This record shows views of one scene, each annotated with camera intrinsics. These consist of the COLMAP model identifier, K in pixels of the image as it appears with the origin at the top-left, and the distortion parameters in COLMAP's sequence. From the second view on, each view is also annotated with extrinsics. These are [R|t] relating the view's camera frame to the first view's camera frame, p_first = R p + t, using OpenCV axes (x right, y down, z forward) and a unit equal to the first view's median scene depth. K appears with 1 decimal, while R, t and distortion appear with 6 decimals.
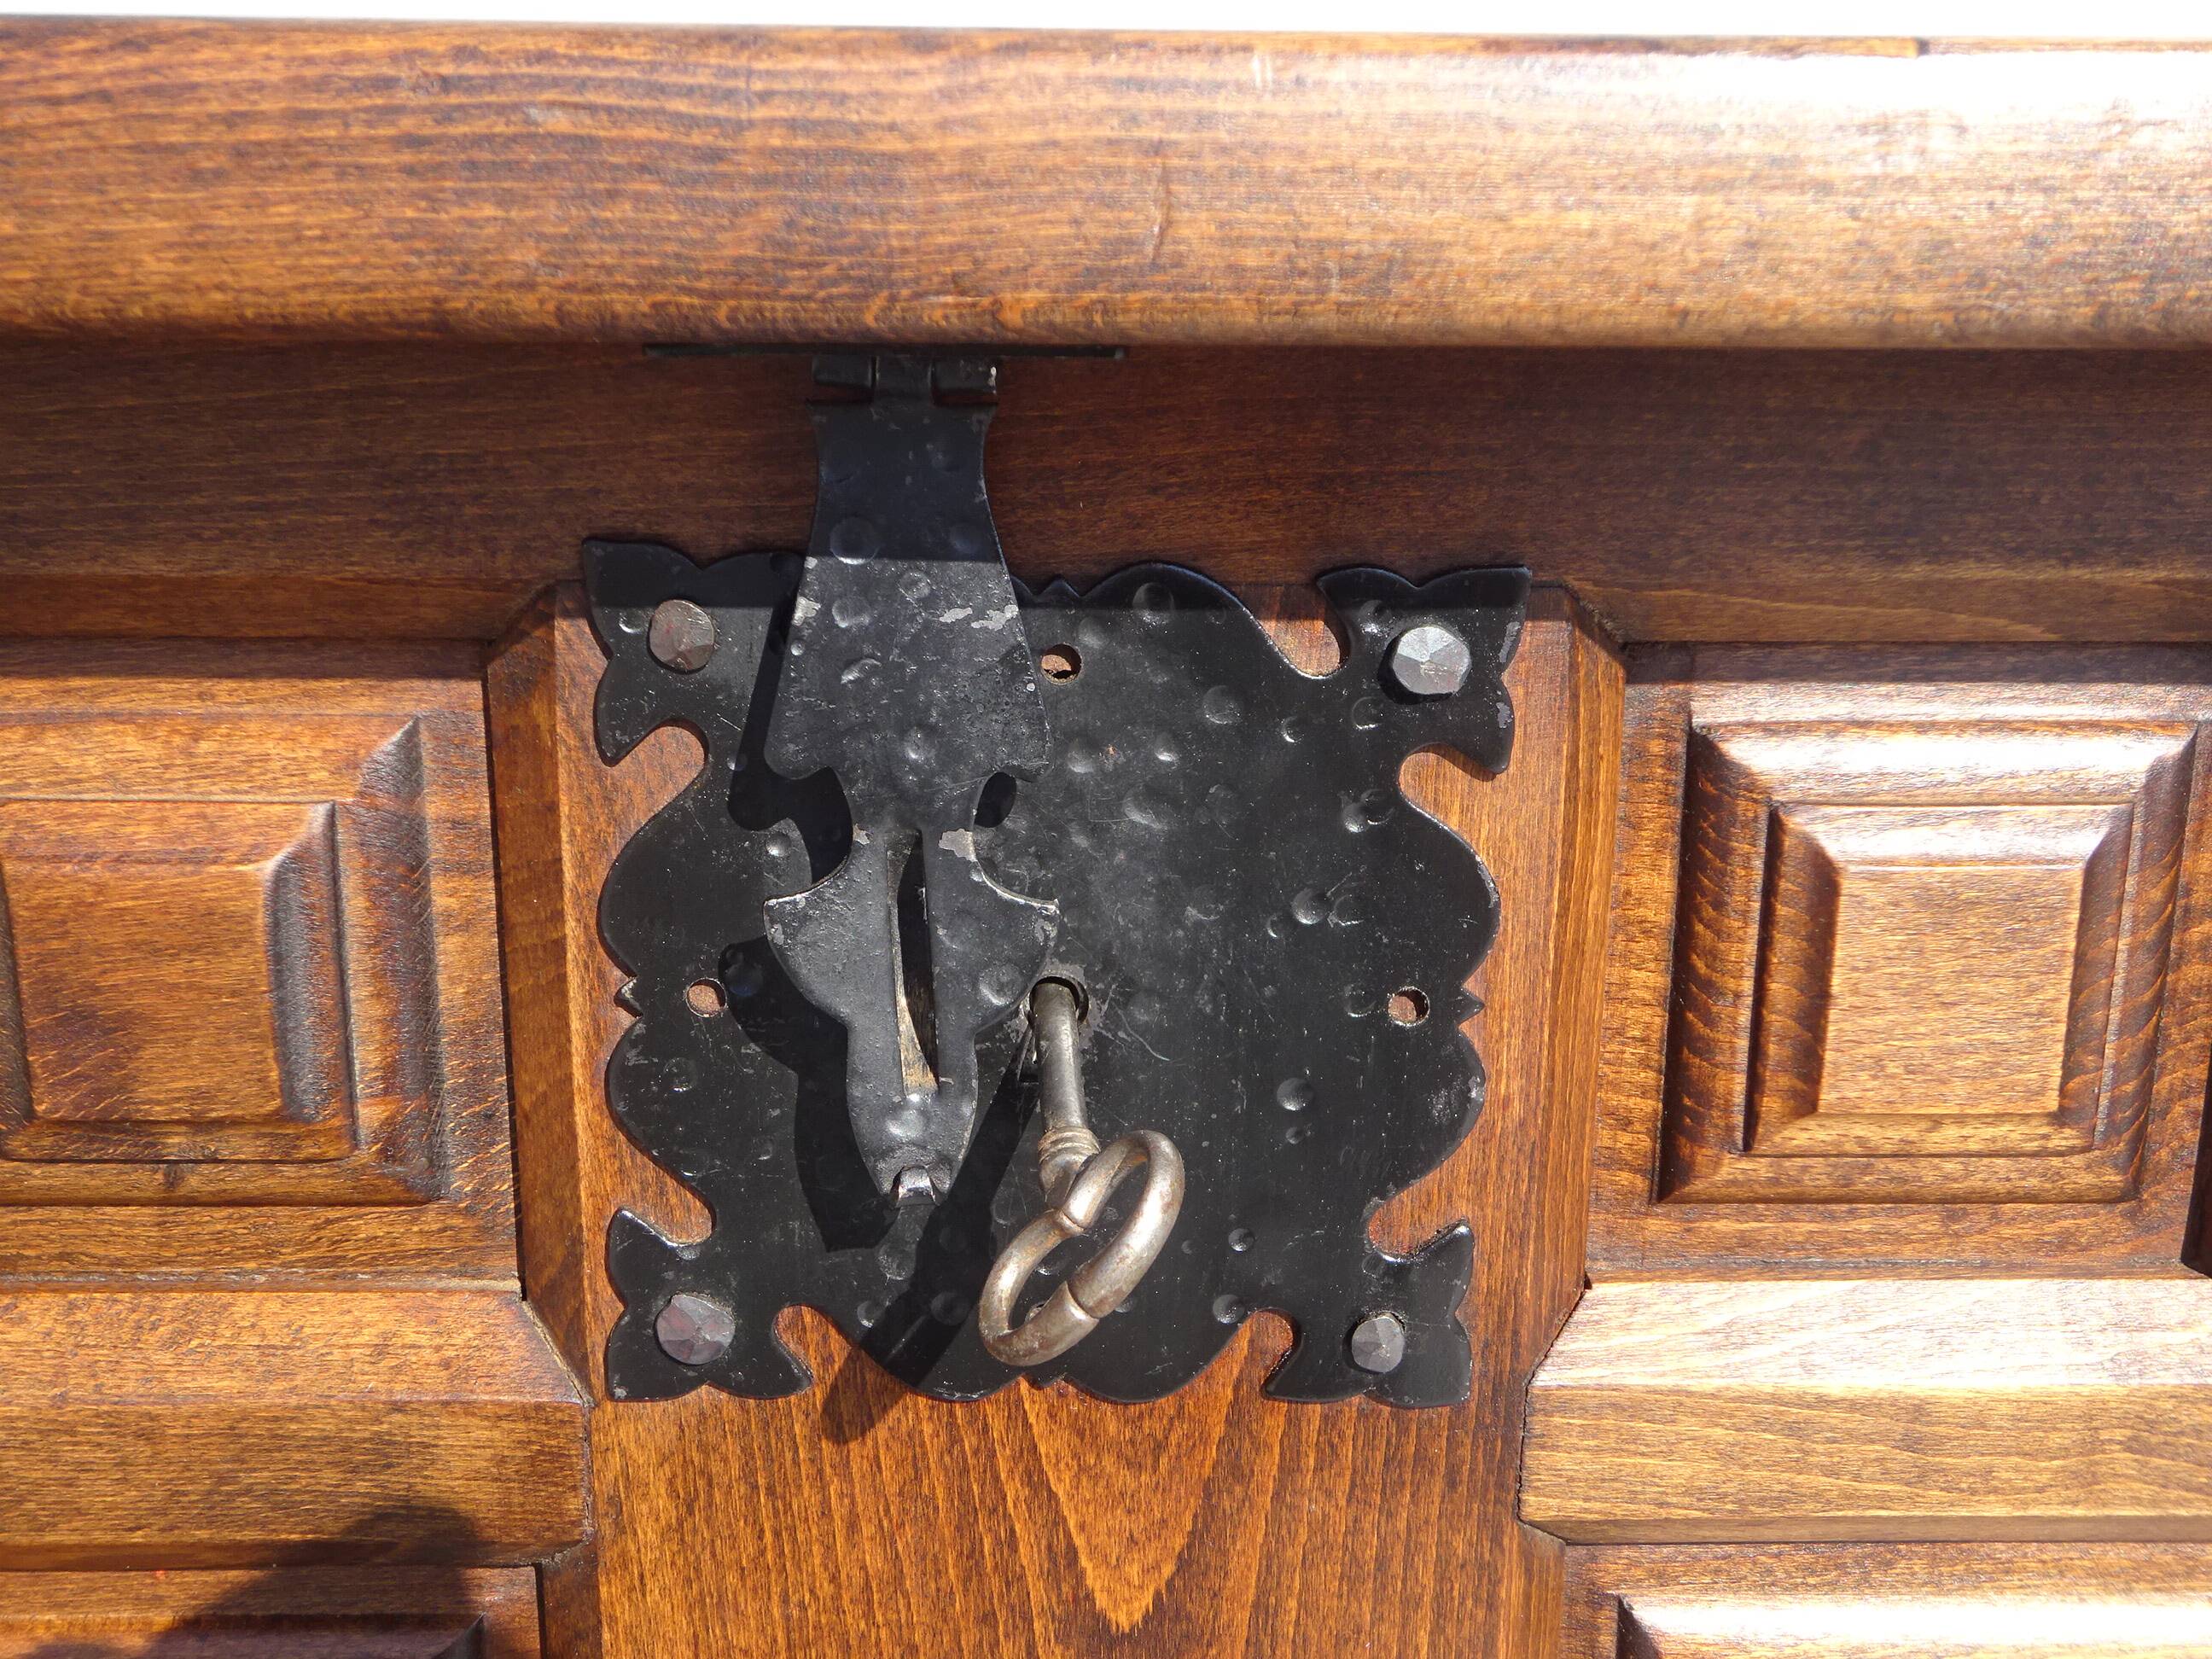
lens RADIAL K [[2399.0, 0, 1106.0], [0, 2399.0, 829.5], [0, 0, 1]] dist [0.028638, 0.035730]
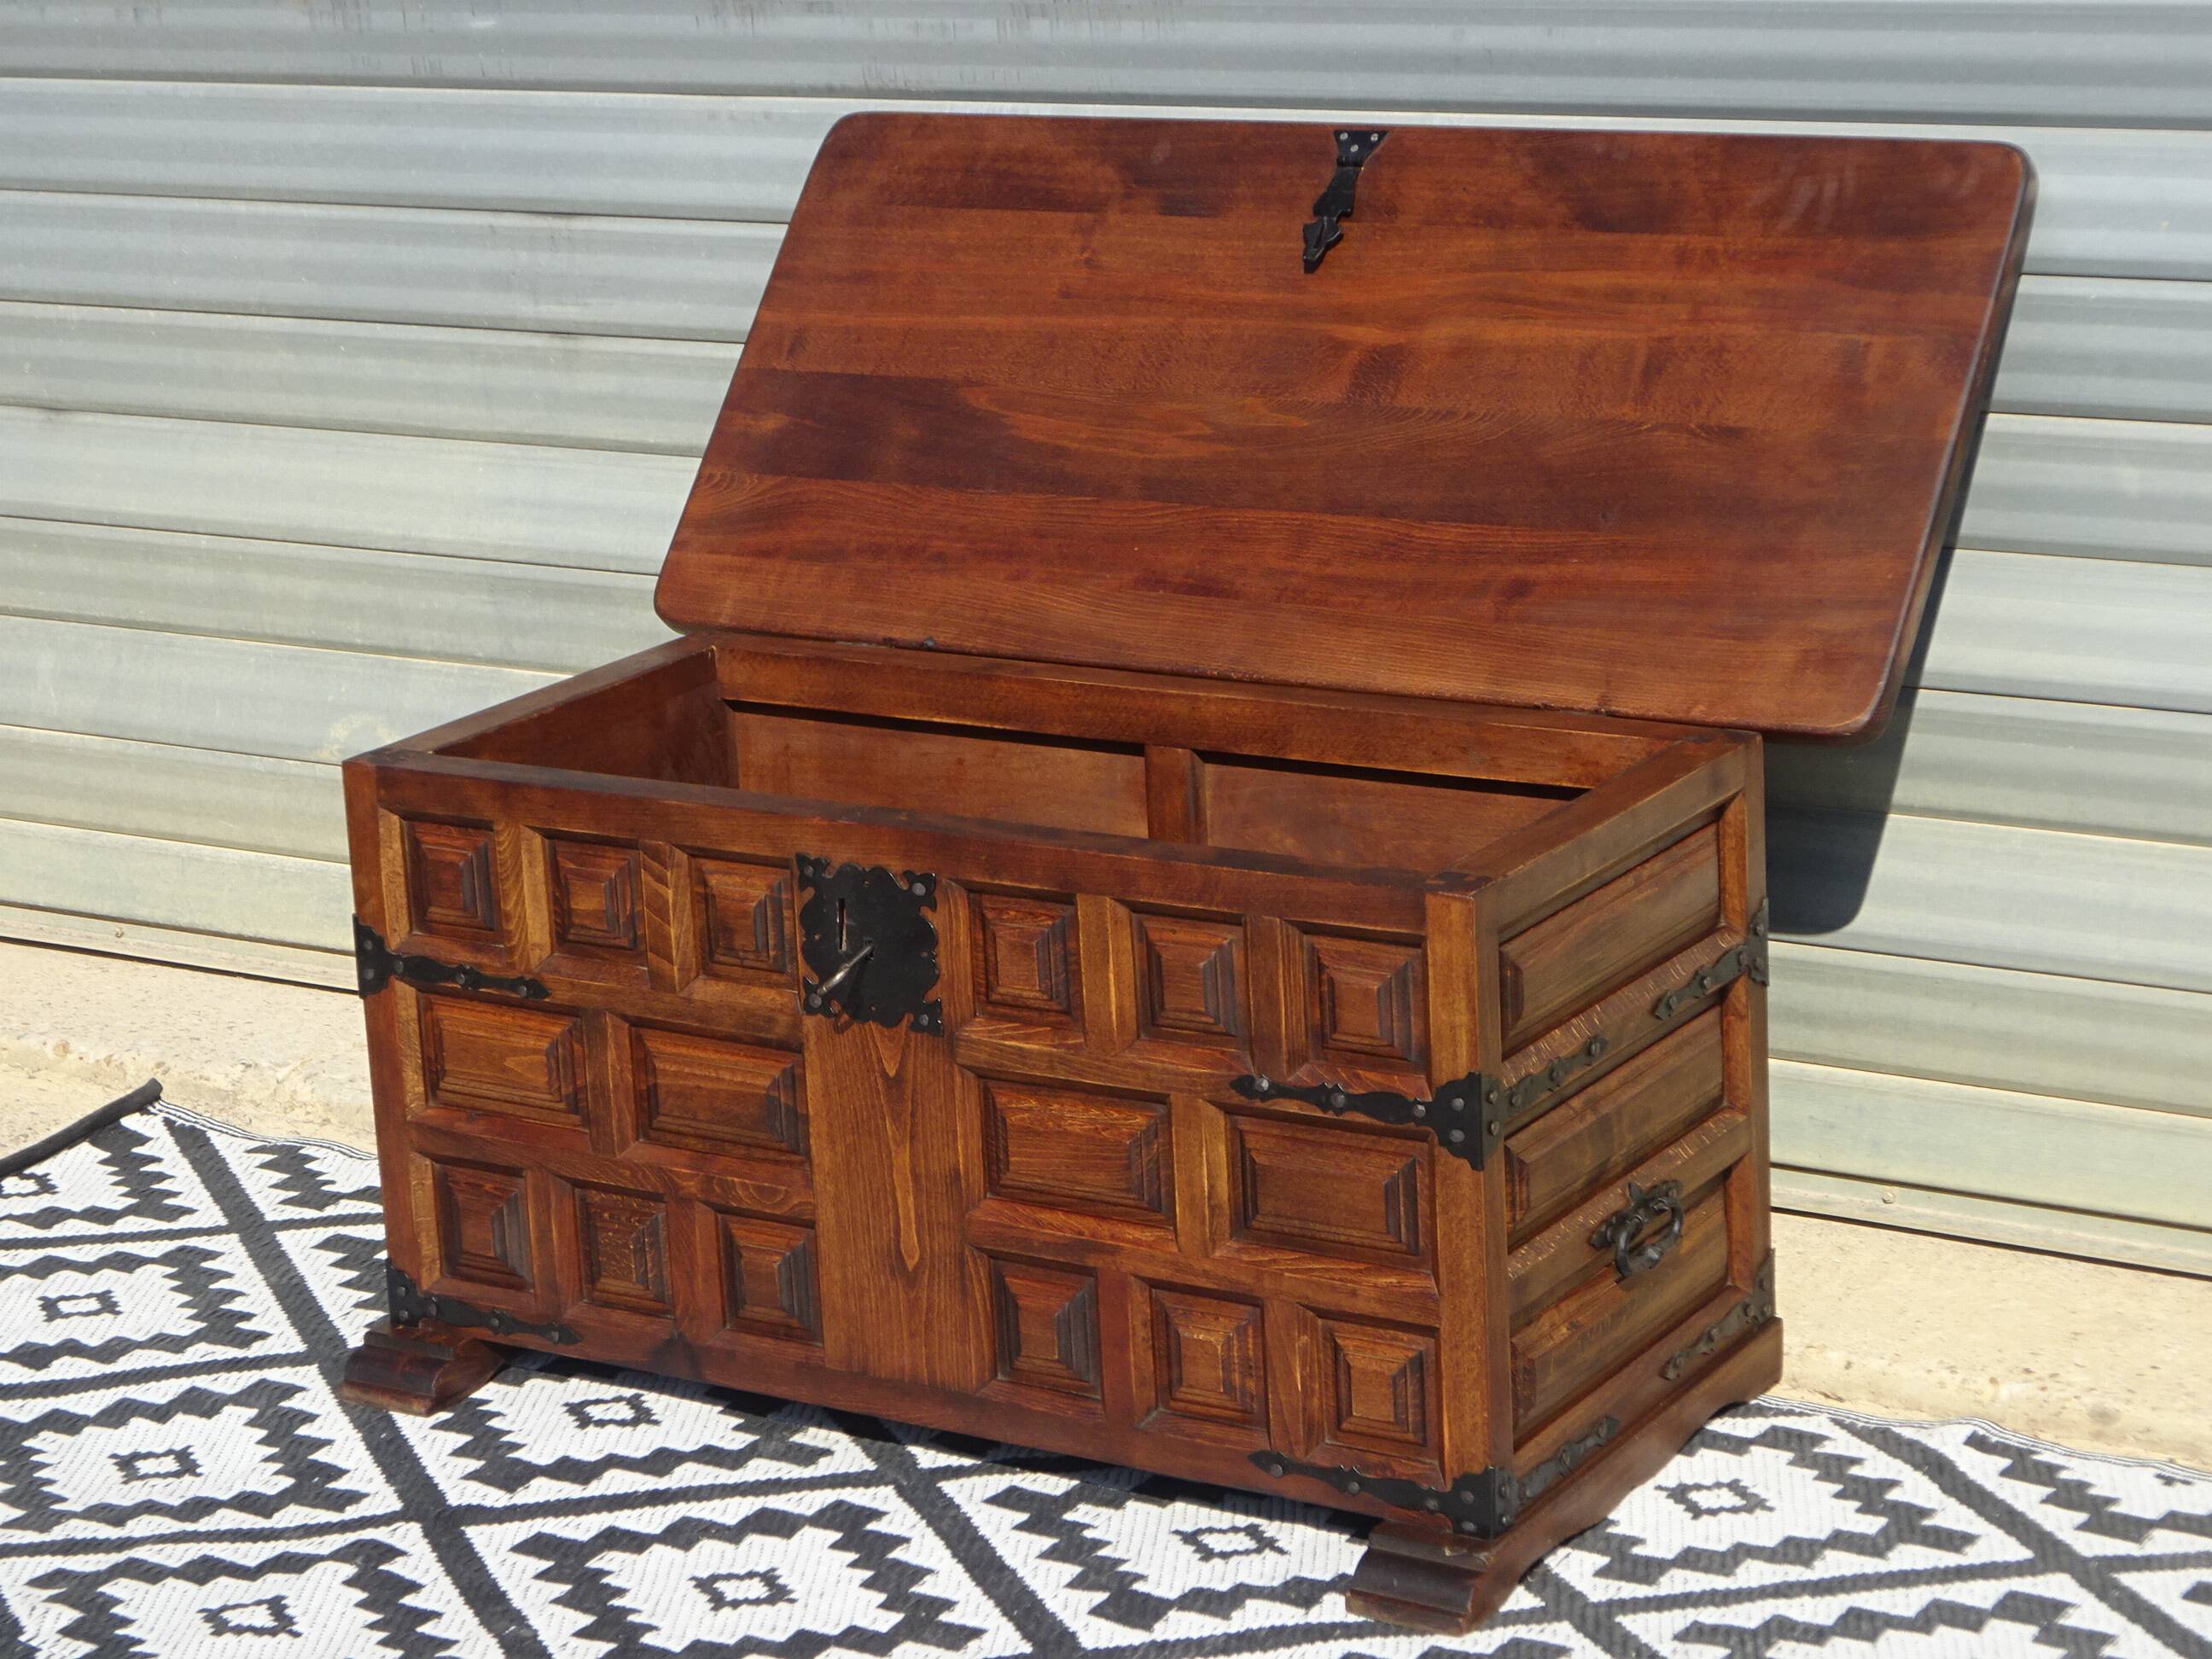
lens RADIAL K [[4766.3, 0, 1106.0], [0, 4766.3, 829.5], [0, 0, 1]] dist [-0.008651, 0.135660]
pose [[0.833712, 0.096914, -0.543629, 5.896394], [-0.101668, 0.994588, 0.021390, -0.444033], [0.542760, 0.037436, 0.839053, -7.295048]]
